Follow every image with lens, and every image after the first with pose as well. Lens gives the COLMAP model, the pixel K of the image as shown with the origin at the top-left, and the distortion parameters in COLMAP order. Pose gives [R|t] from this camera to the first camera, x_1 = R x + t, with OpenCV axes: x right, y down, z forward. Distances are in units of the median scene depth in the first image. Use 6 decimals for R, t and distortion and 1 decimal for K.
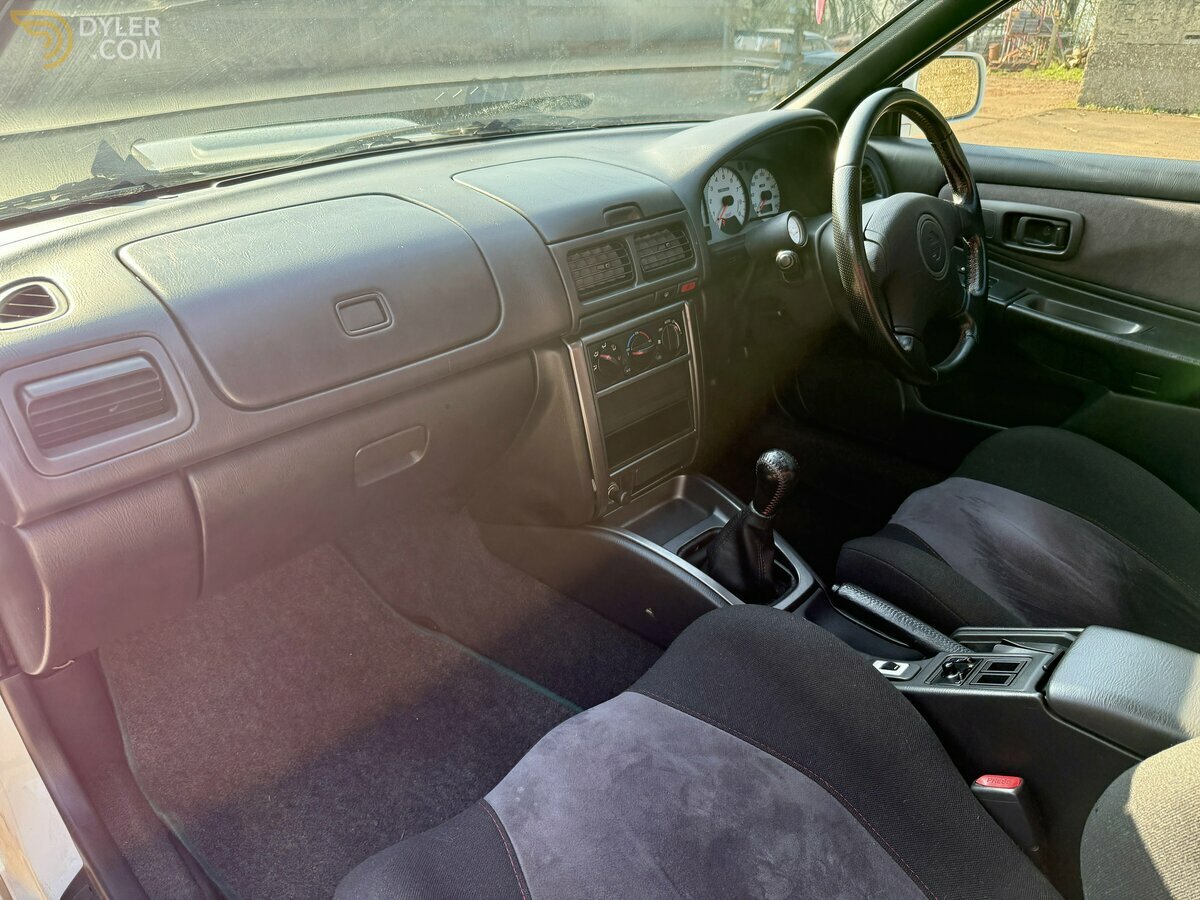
lens RADIAL K [[811.9, 0, 600.0], [0, 811.9, 450.0], [0, 0, 1]] dist [0.068714, -0.111121]
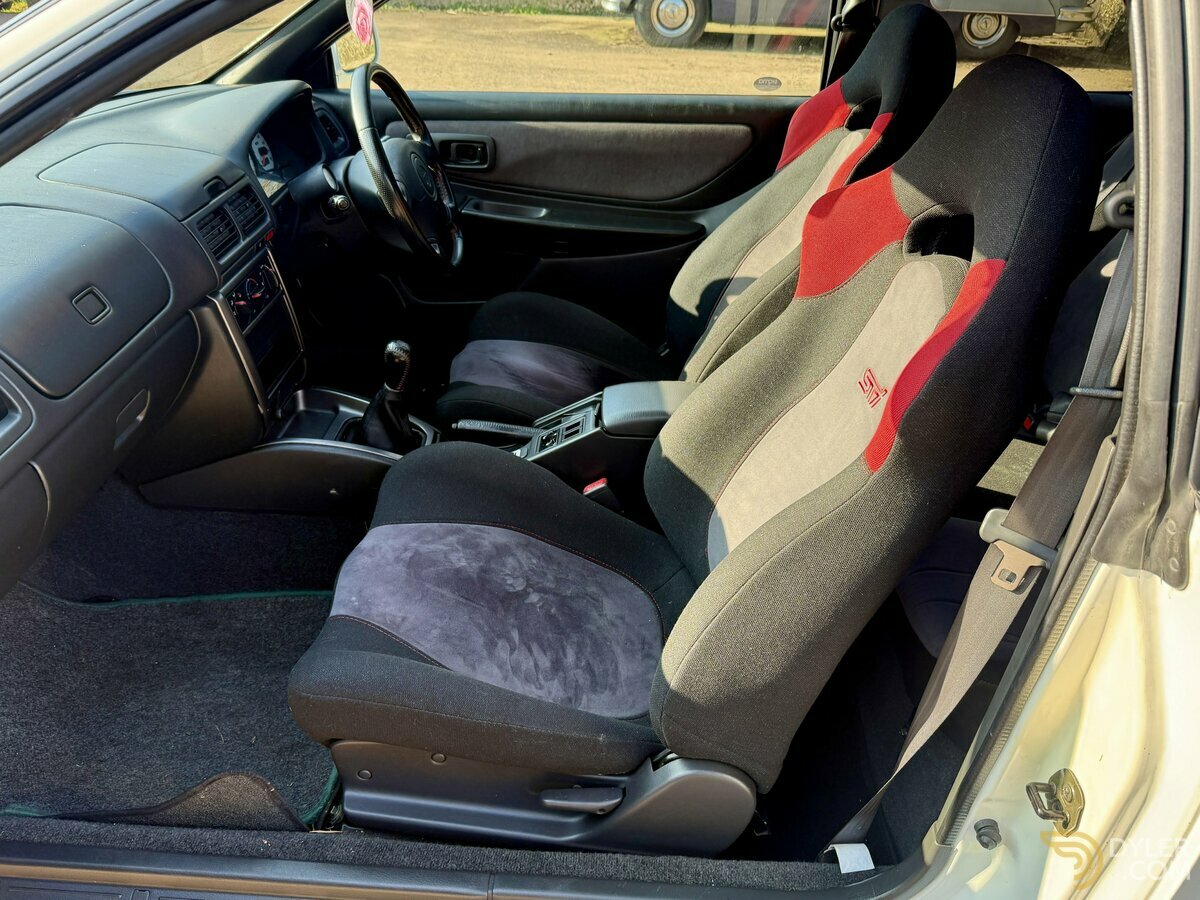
lens RADIAL K [[1165.8, 0, 534.0], [0, 1165.8, 454.6], [0, 0, 1]] dist [0.136352, -0.259857]
pose [[0.743778, -0.286765, 0.603788, -0.800179], [0.274581, 0.954643, 0.115157, 0.019681], [-0.609425, 0.080138, 0.788783, -0.644085]]
